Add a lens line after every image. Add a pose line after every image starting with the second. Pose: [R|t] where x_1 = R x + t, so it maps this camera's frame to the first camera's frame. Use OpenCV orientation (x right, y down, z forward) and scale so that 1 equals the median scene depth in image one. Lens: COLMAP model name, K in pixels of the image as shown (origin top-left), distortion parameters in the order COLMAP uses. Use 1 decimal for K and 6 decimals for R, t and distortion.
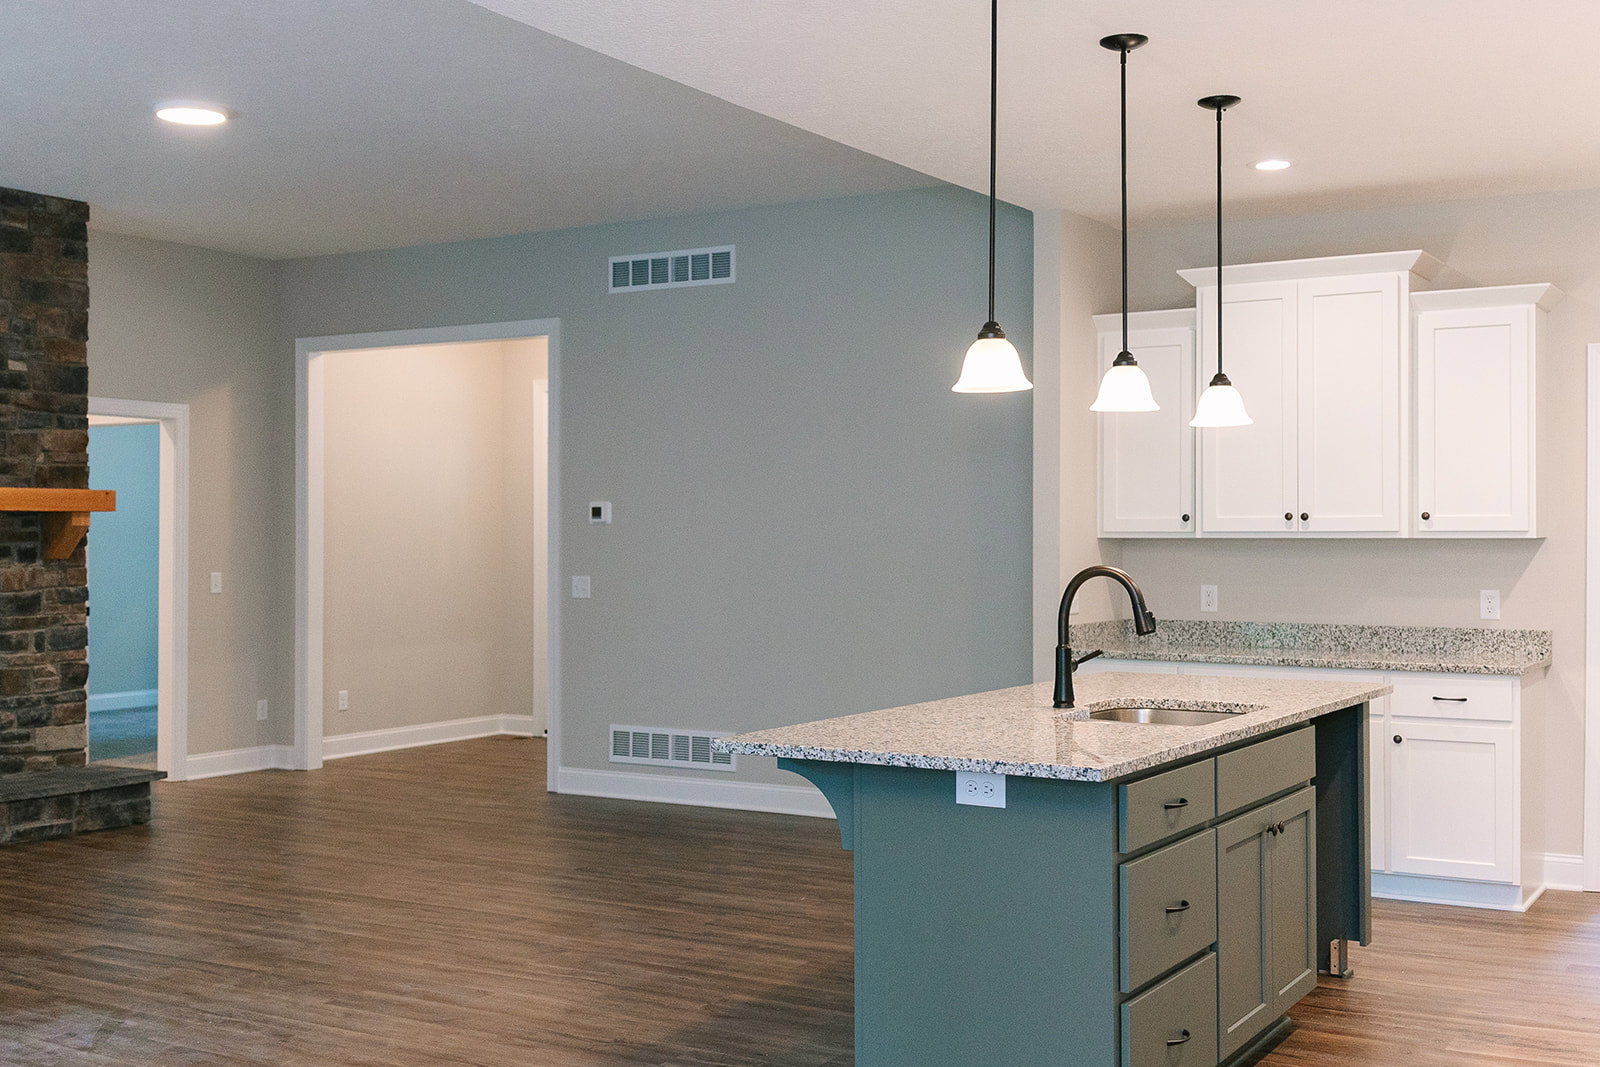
lens RADIAL K [[1800.6, 0, 789.2], [0, 1800.6, 524.0], [0, 0, 1]] dist [0.180801, -0.489800]
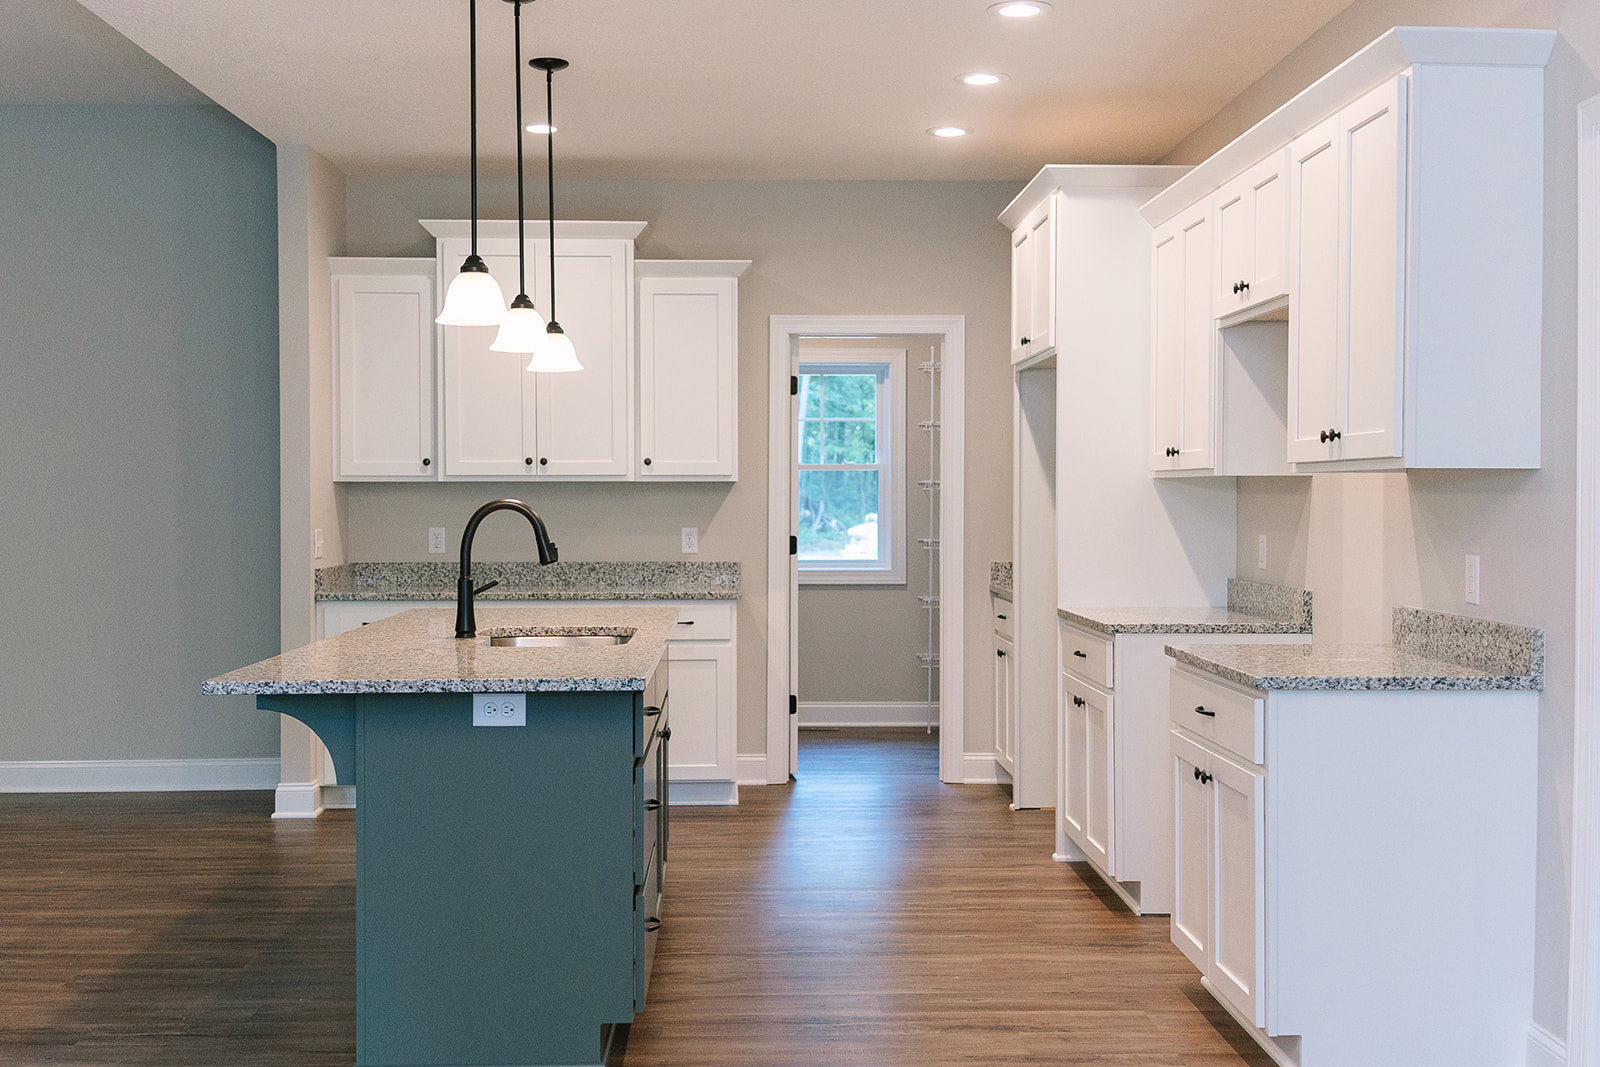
lens RADIAL K [[1800.6, 0, 789.2], [0, 1800.6, 524.0], [0, 0, 1]] dist [0.180801, -0.489800]
pose [[0.838385, -0.009772, 0.544990, -0.176403], [-0.001829, 0.999783, 0.020740, 0.010503], [-0.545075, -0.018385, 0.838186, 0.026454]]
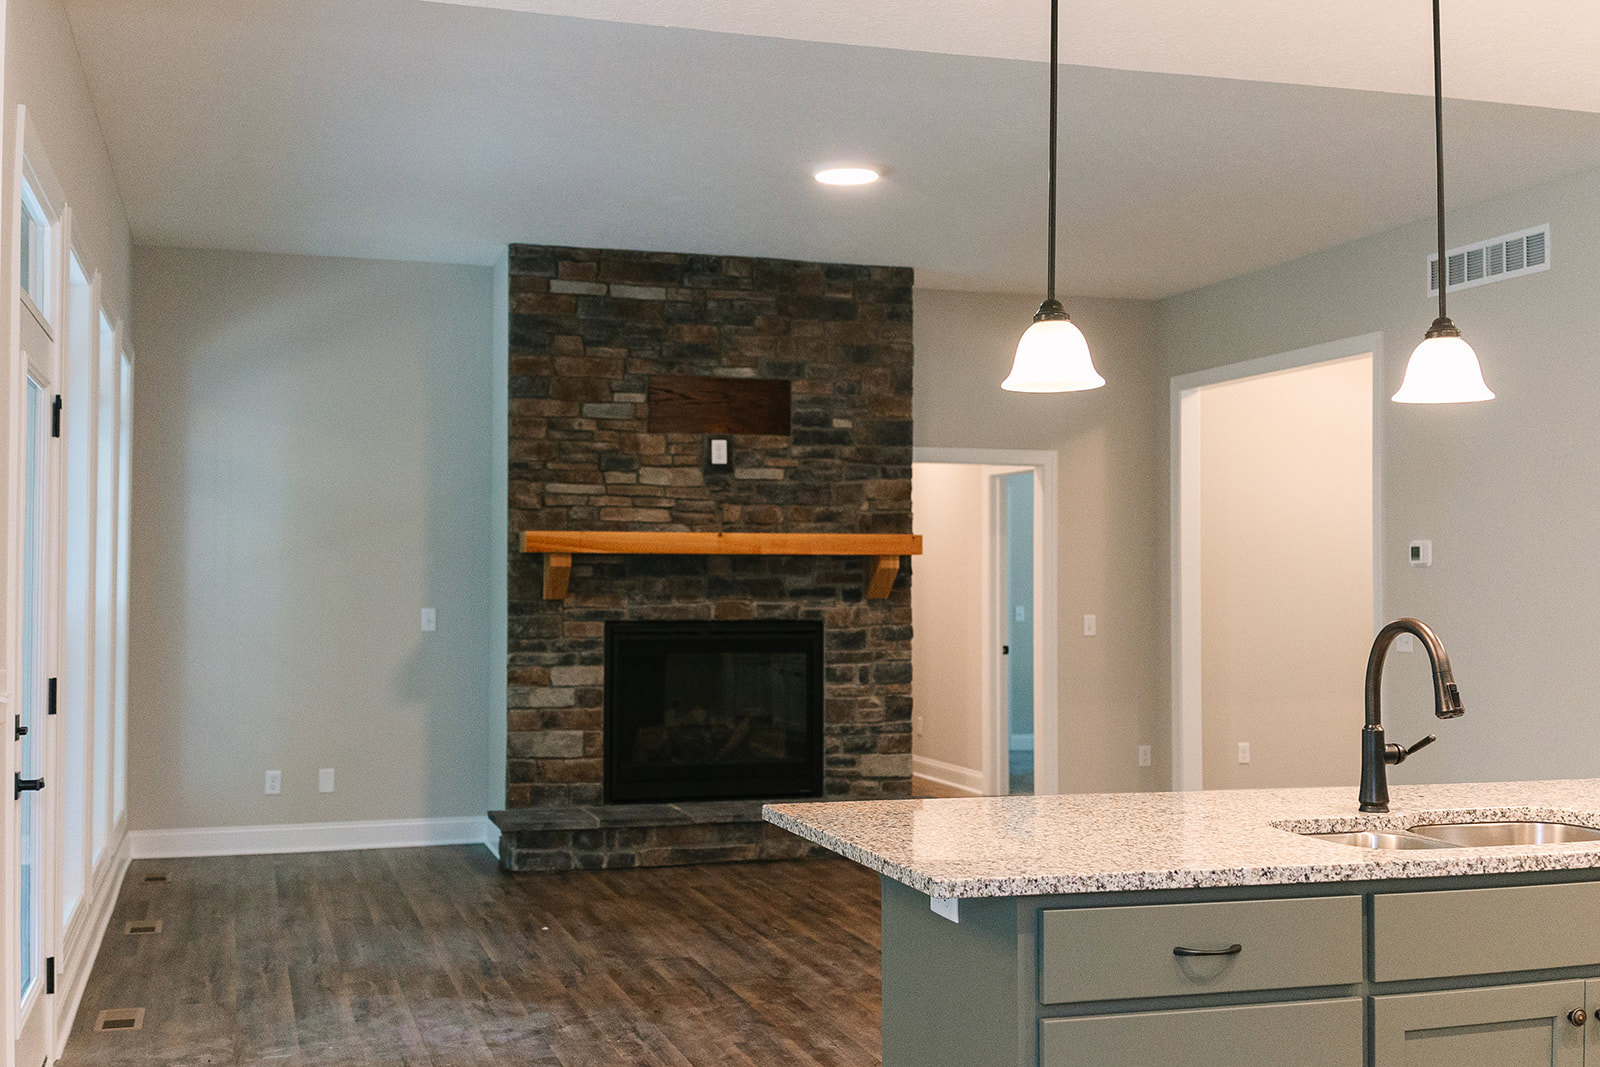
lens RADIAL K [[1800.6, 0, 789.2], [0, 1800.6, 524.0], [0, 0, 1]] dist [0.180801, -0.489800]
pose [[0.751305, -0.018043, -0.659709, 0.322371], [0.001553, 0.999672, -0.025572, 0.002302], [0.659954, 0.018188, 0.751086, 0.197475]]
